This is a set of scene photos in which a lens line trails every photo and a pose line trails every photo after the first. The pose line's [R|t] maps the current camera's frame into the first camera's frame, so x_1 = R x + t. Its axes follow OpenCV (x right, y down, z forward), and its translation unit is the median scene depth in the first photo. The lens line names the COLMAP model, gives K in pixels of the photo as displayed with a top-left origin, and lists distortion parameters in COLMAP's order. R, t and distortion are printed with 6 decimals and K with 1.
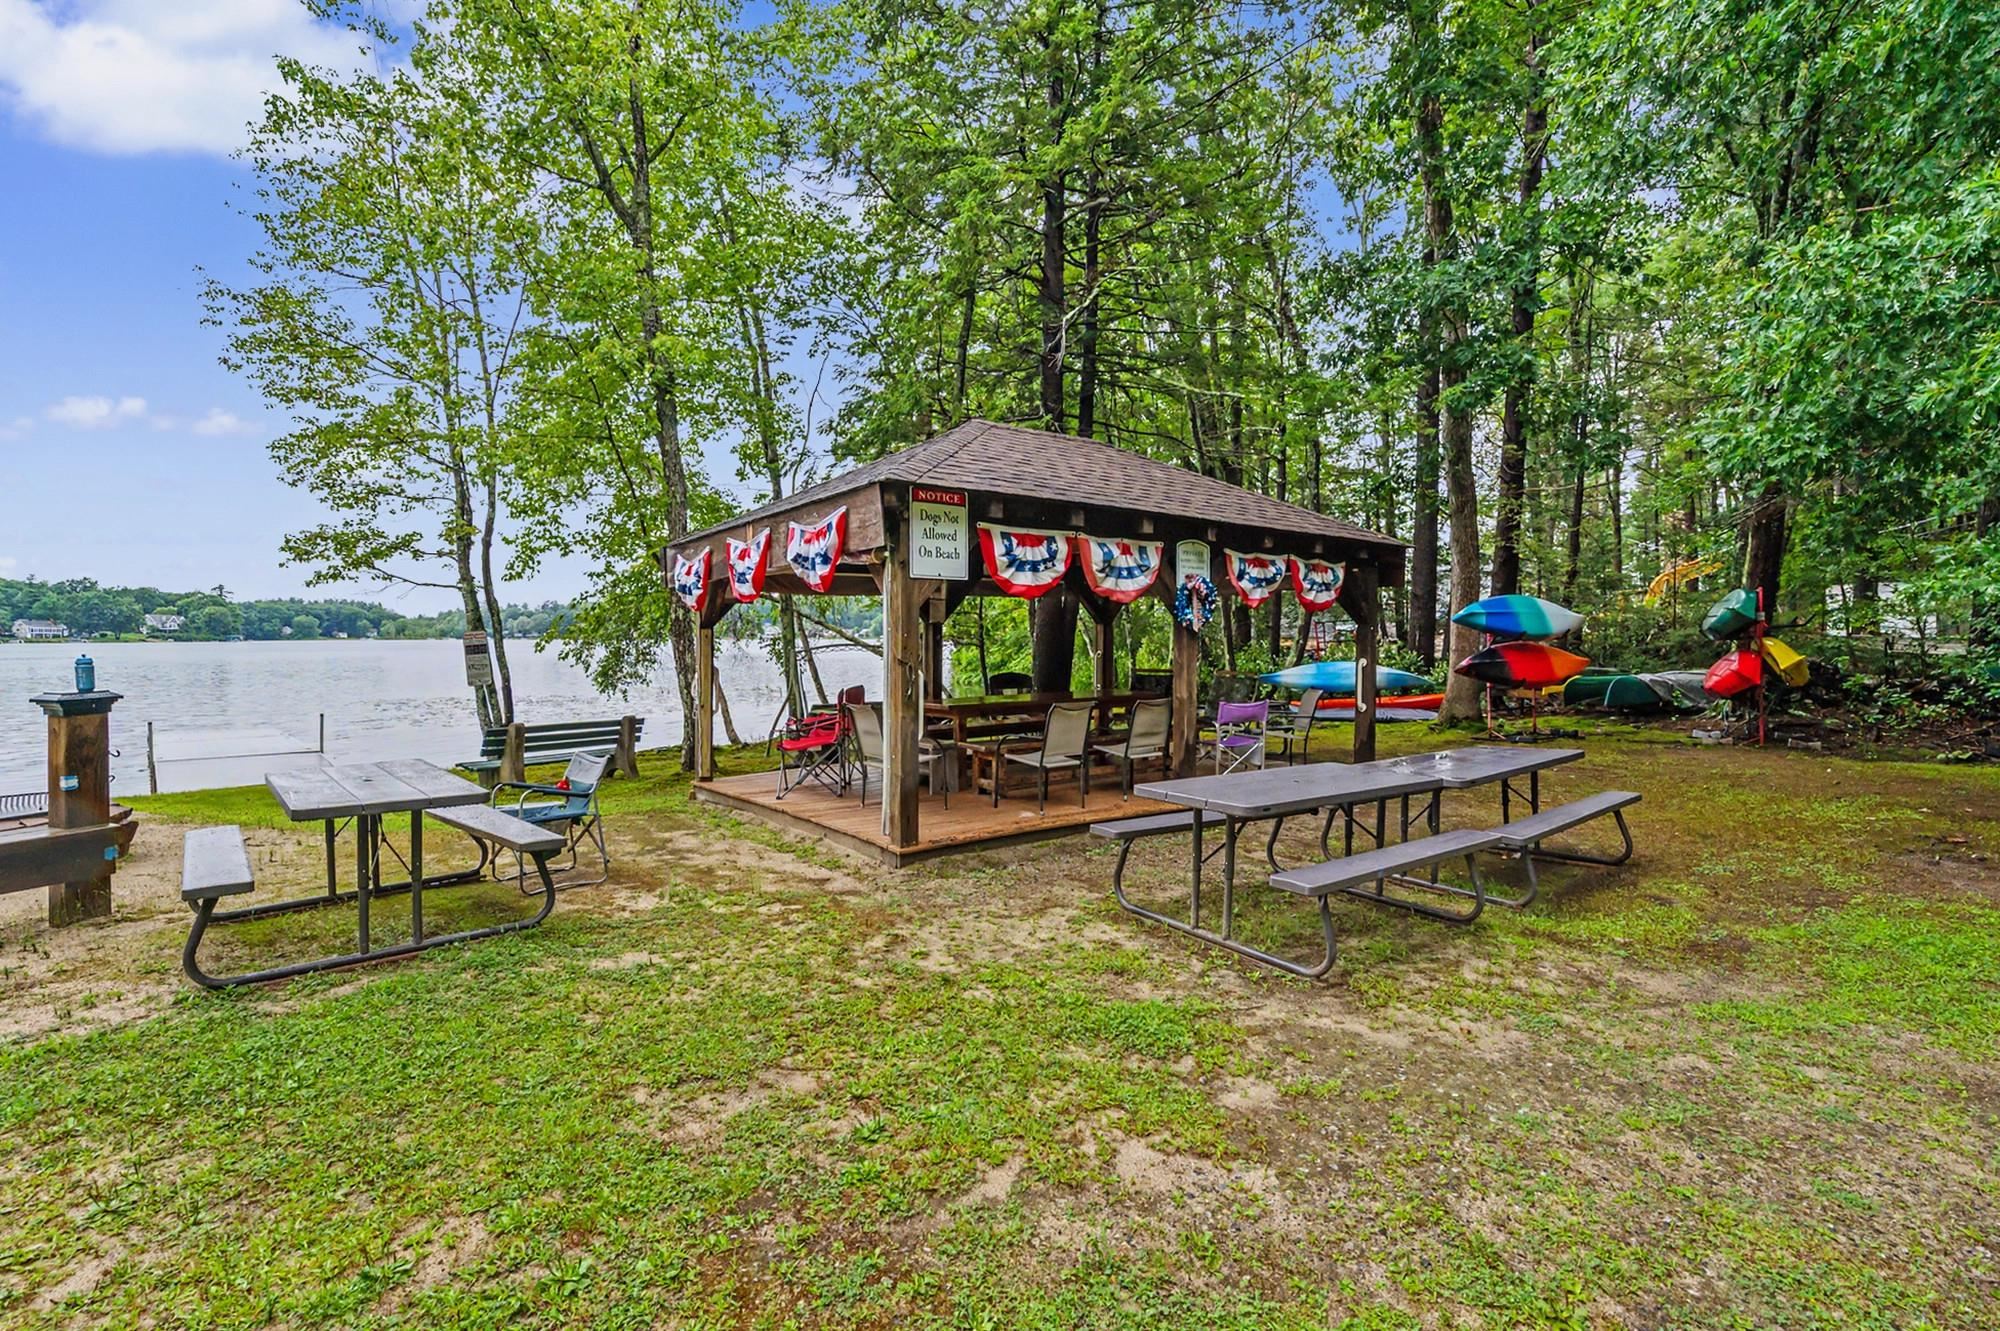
lens RADIAL K [[912.5, 0, 1008.3], [0, 912.5, 664.3], [0, 0, 1]] dist [-0.001948, -0.000109]
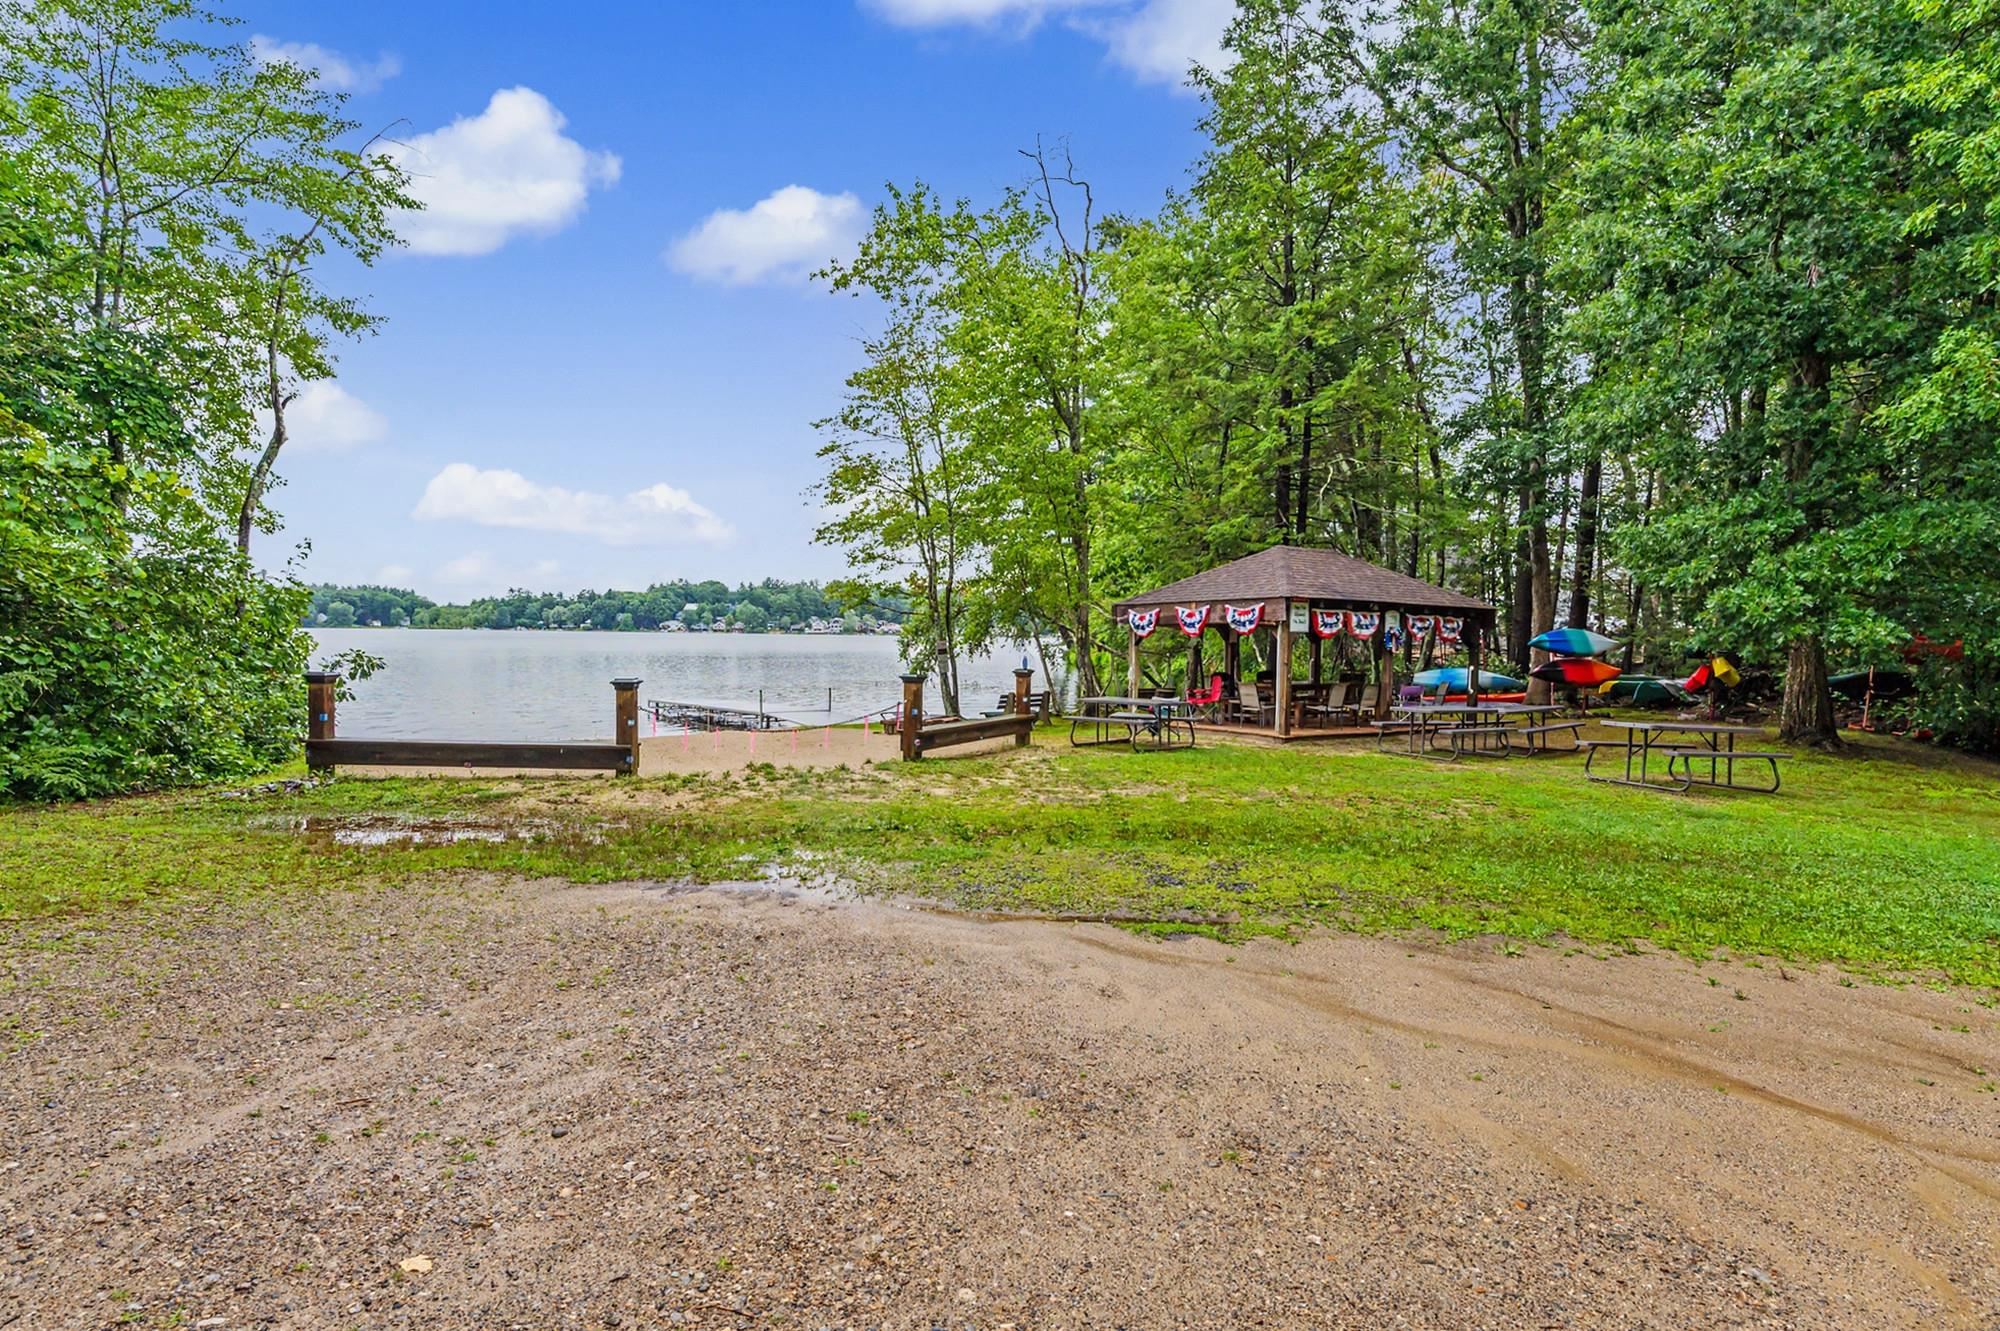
lens RADIAL K [[1024.1, 0, 991.6], [0, 1024.1, 657.7], [0, 0, 1]] dist [0.001617, 0.000015]
pose [[0.996979, 0.017644, -0.075635, -0.535110], [-0.018239, 0.999808, -0.007183, 0.011450], [0.075494, 0.008541, 0.997110, -1.436354]]
